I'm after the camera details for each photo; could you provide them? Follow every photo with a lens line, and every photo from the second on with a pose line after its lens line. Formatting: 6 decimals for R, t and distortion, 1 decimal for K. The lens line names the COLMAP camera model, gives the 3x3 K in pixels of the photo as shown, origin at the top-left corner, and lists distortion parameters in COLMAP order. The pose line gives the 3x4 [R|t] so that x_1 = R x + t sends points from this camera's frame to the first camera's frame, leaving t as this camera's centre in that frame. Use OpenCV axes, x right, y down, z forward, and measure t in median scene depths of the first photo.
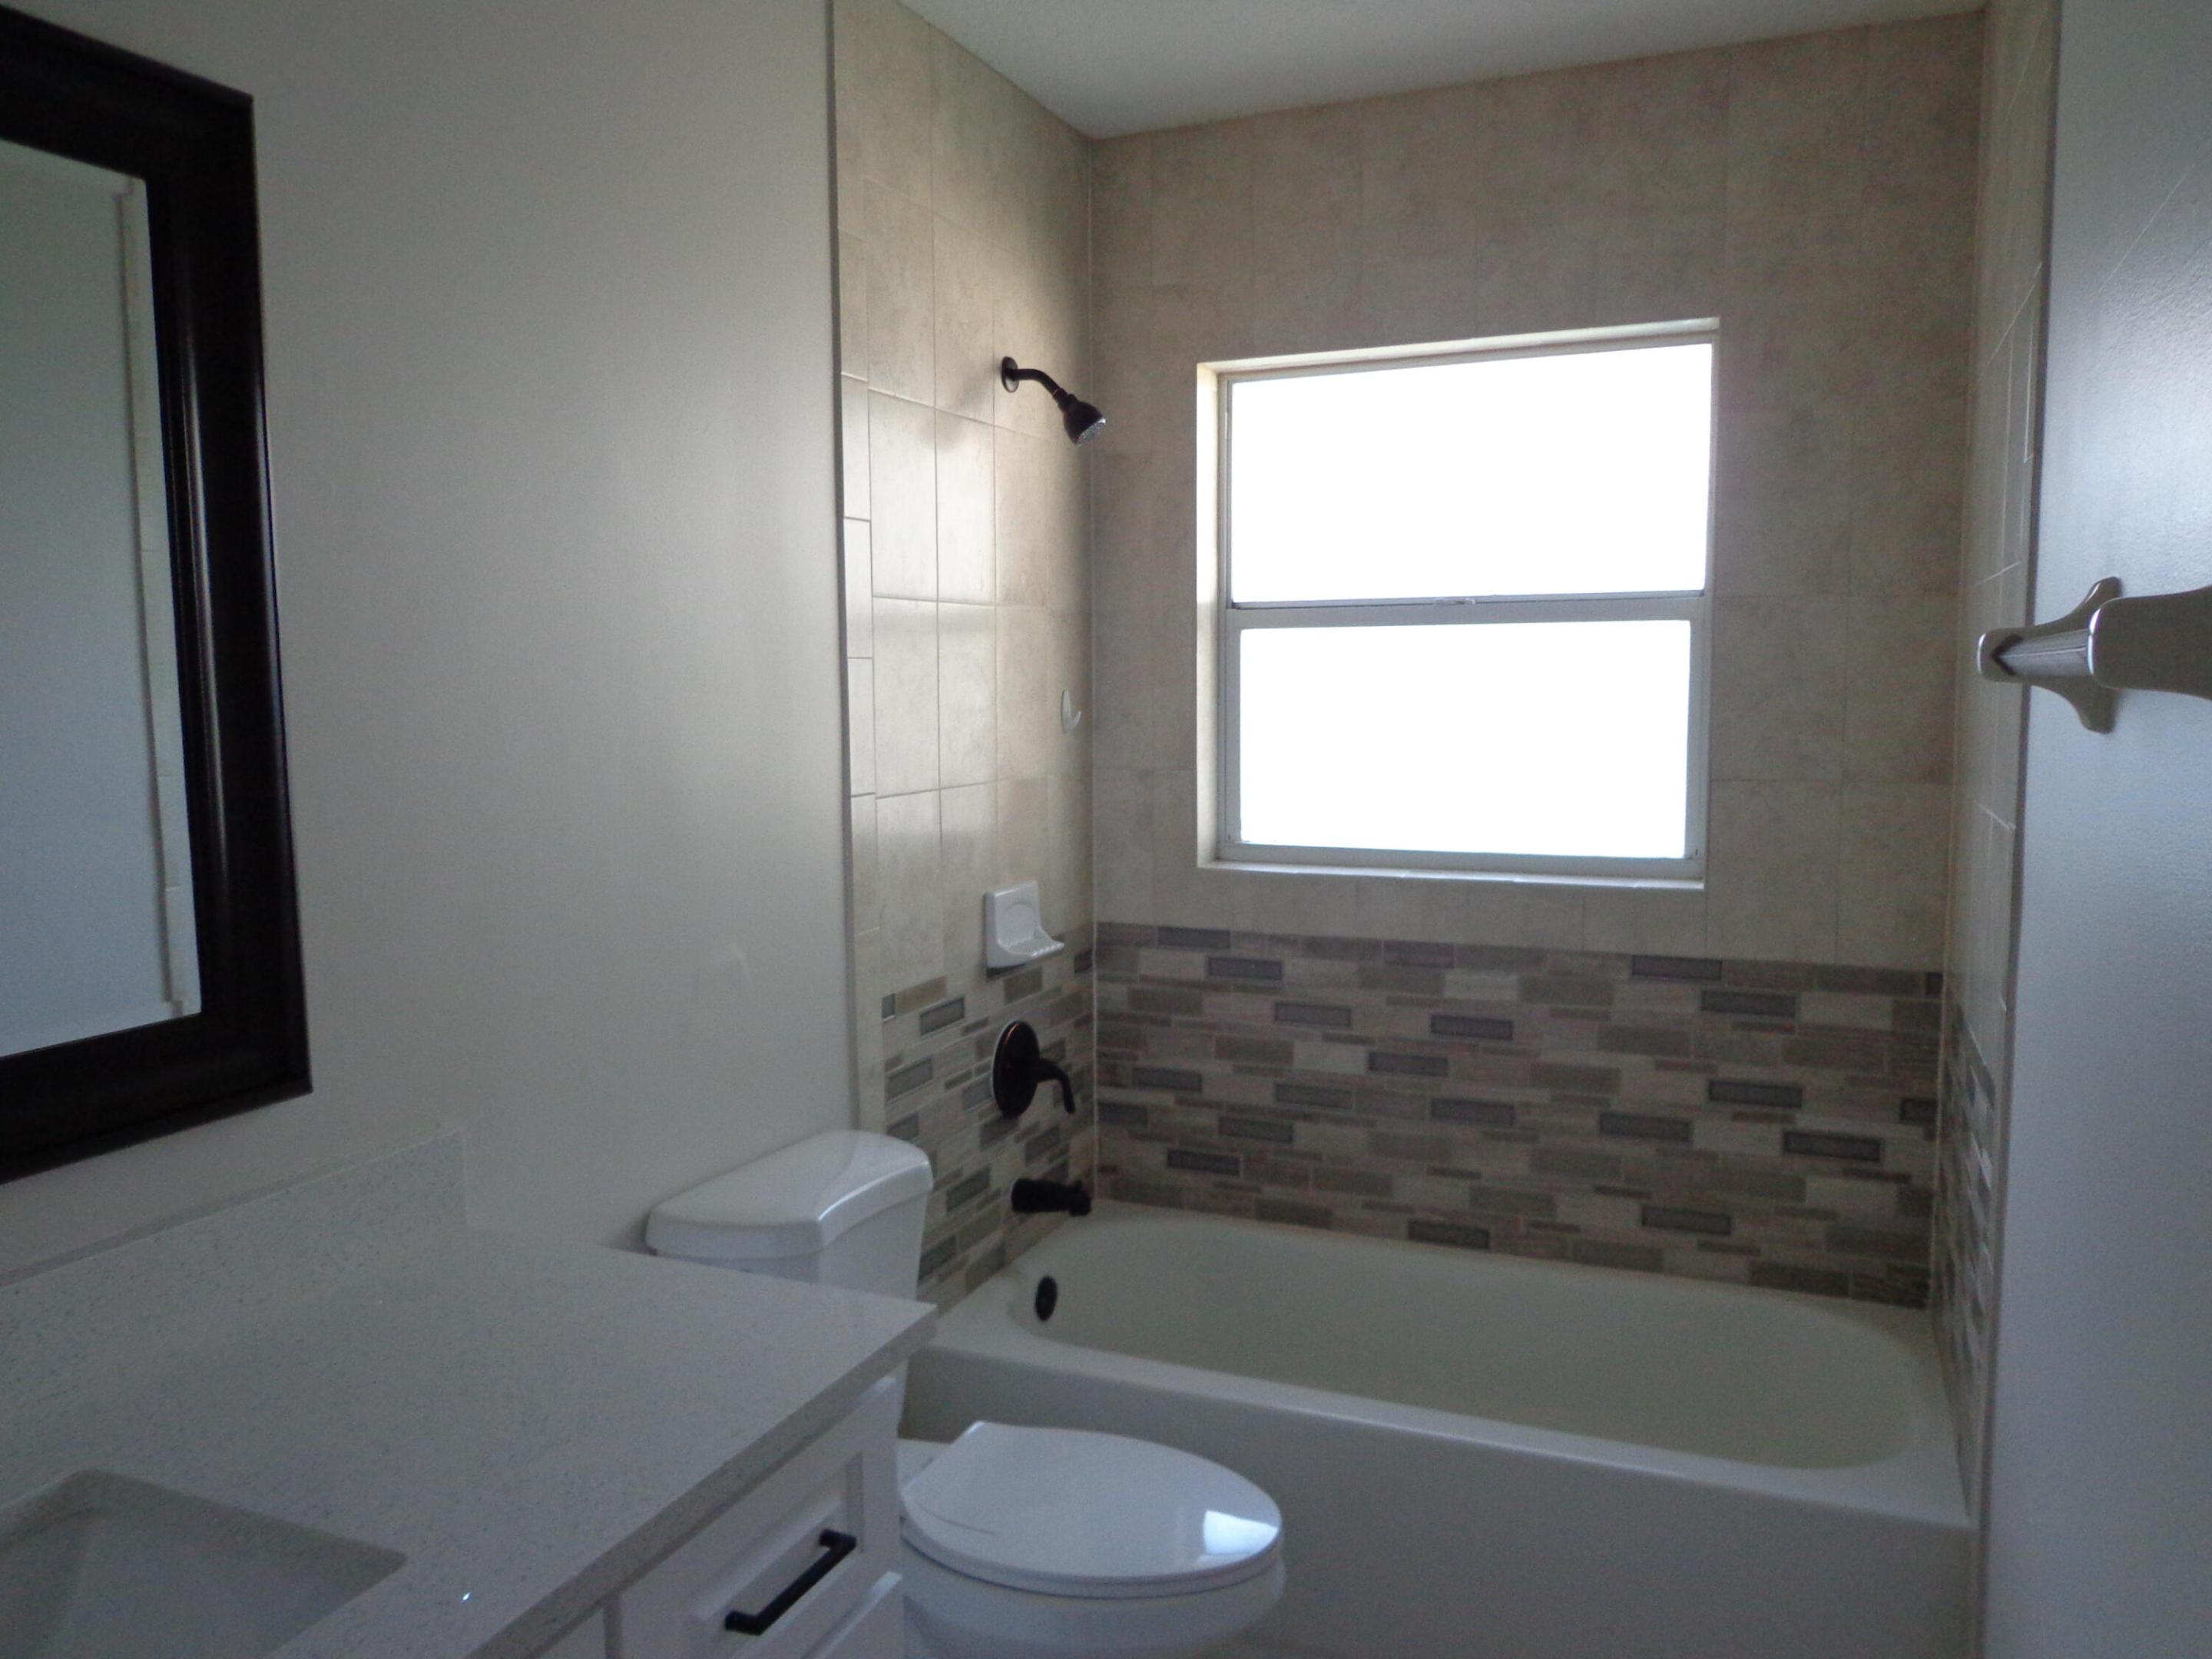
lens RADIAL K [[1615.8, 0, 1106.0], [0, 1615.8, 829.5], [0, 0, 1]] dist [-0.005398, 0.003495]
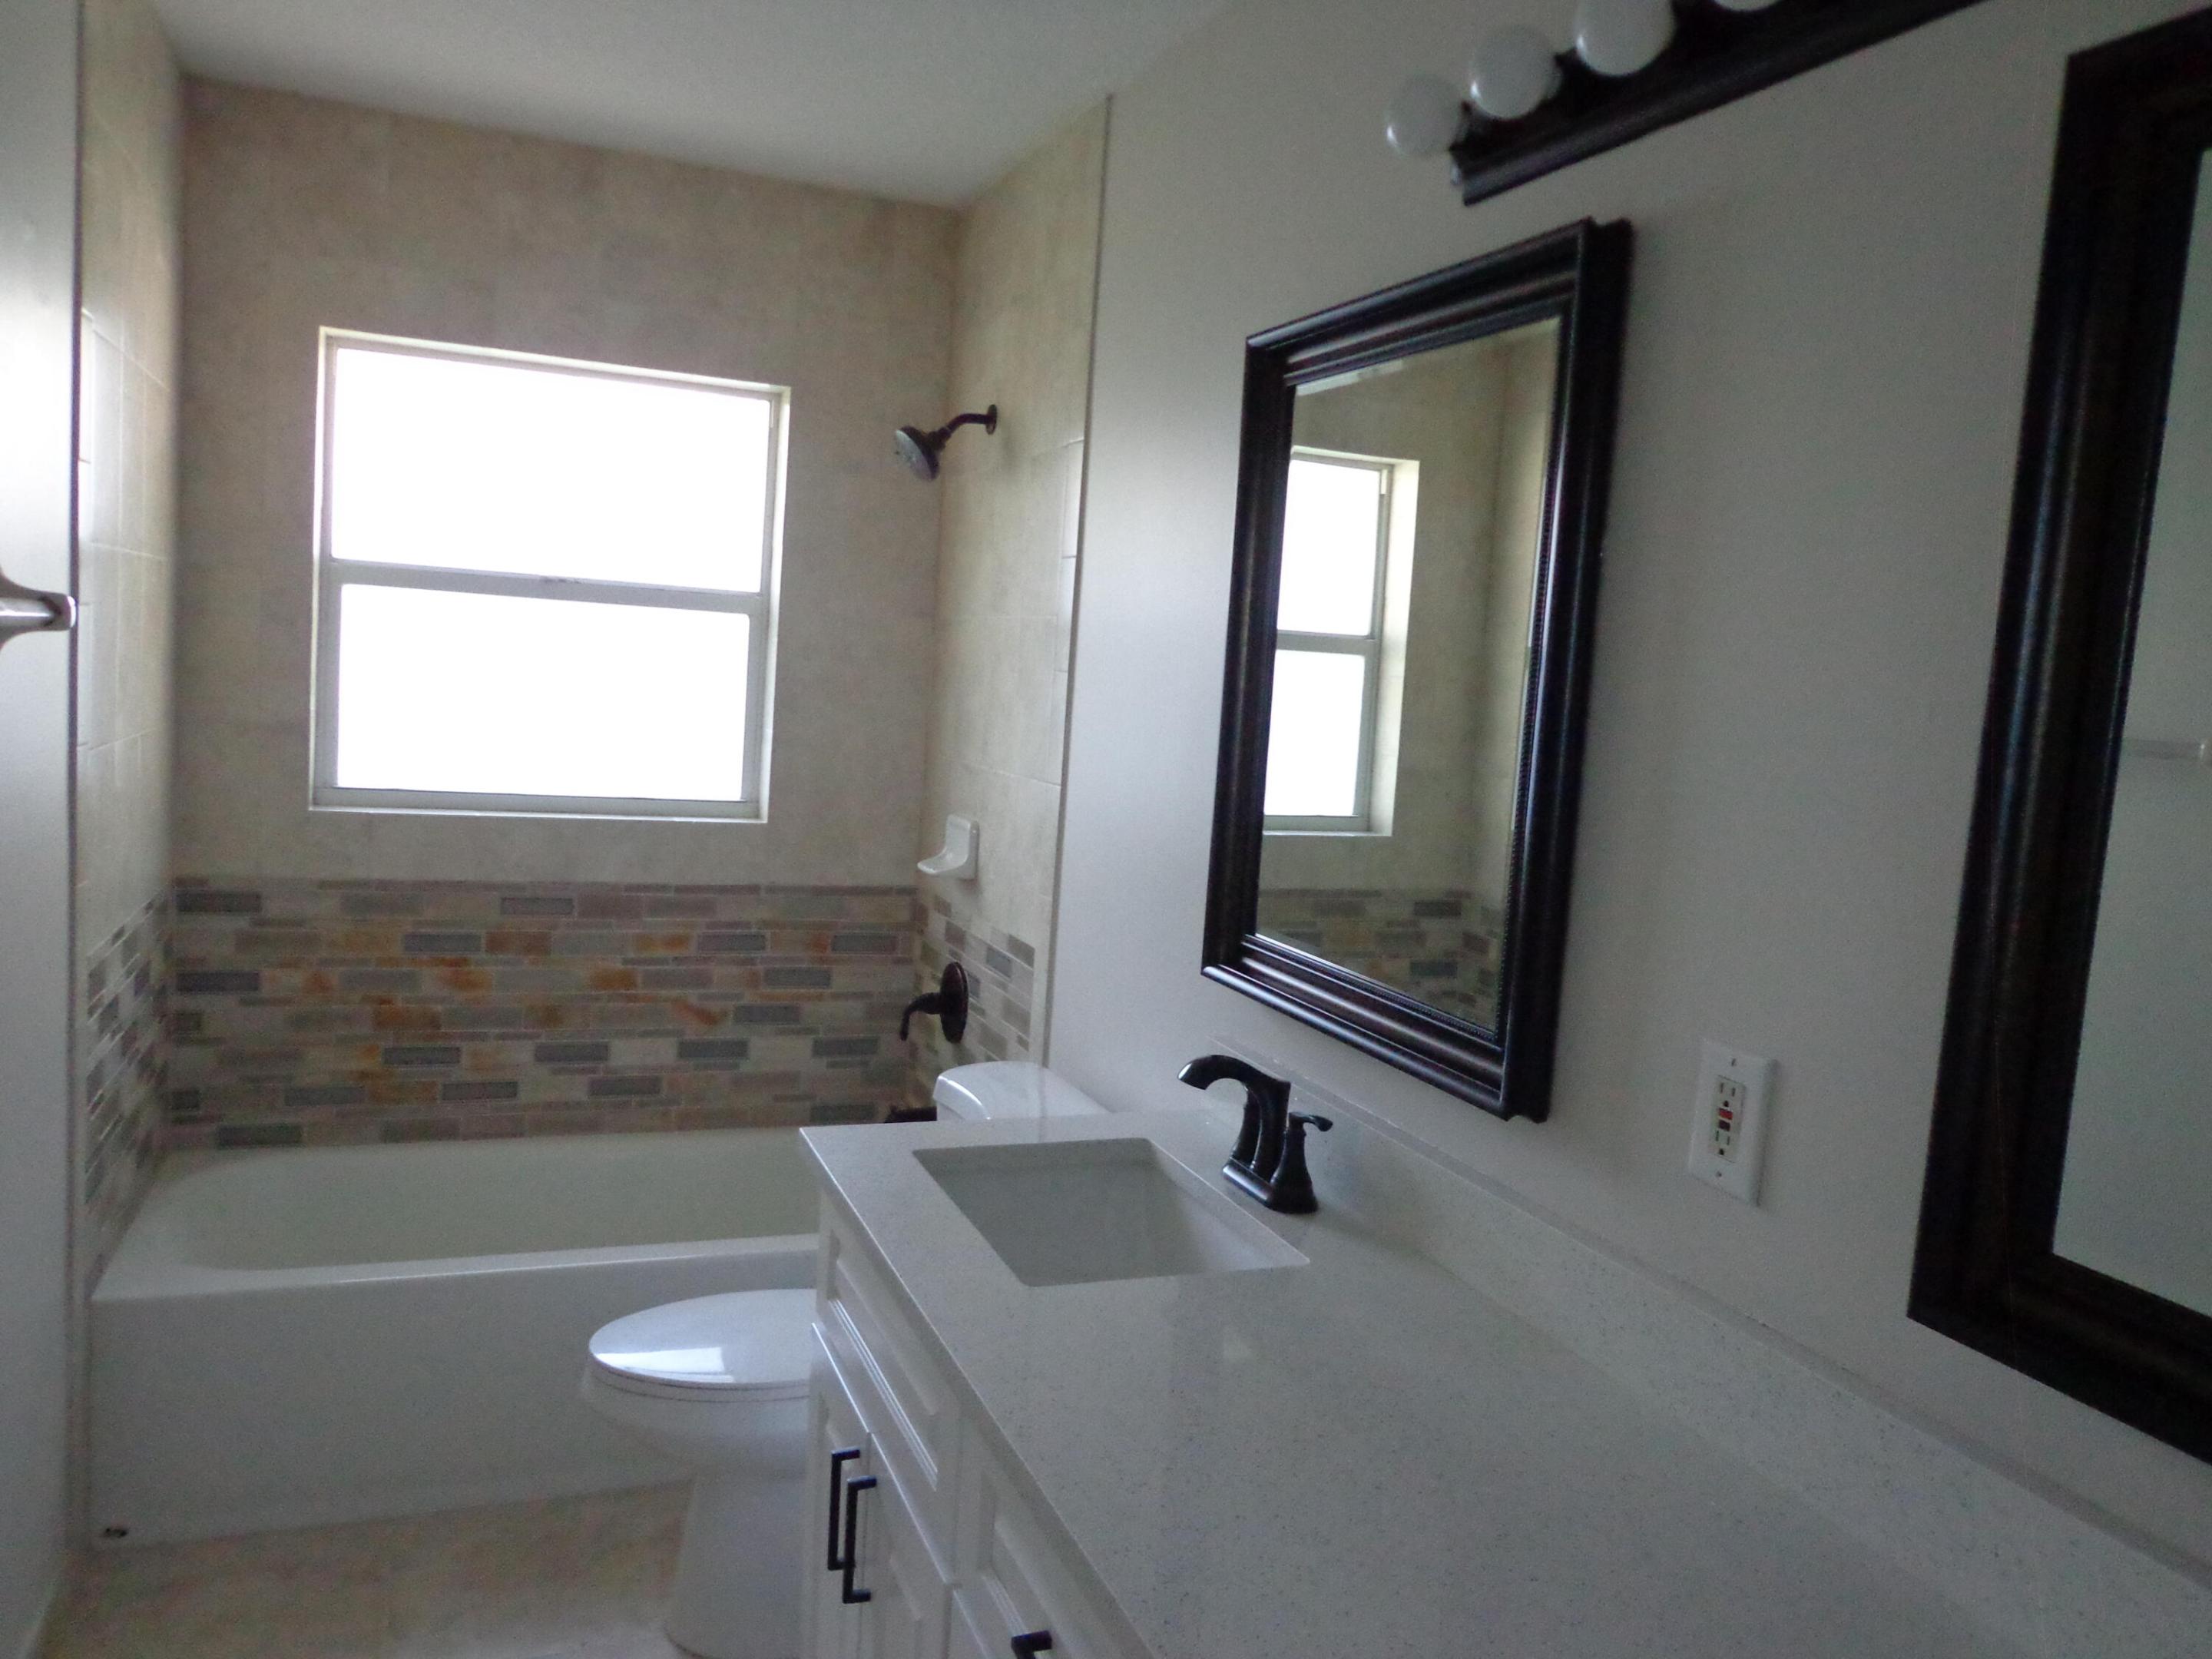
lens RADIAL K [[1615.8, 0, 1106.0], [0, 1615.8, 829.5], [0, 0, 1]] dist [-0.005398, 0.003495]
pose [[0.688476, -0.014935, 0.725106, -0.343396], [-0.004735, 0.999674, 0.025086, 0.005522], [-0.725244, -0.020704, 0.688181, -0.076549]]
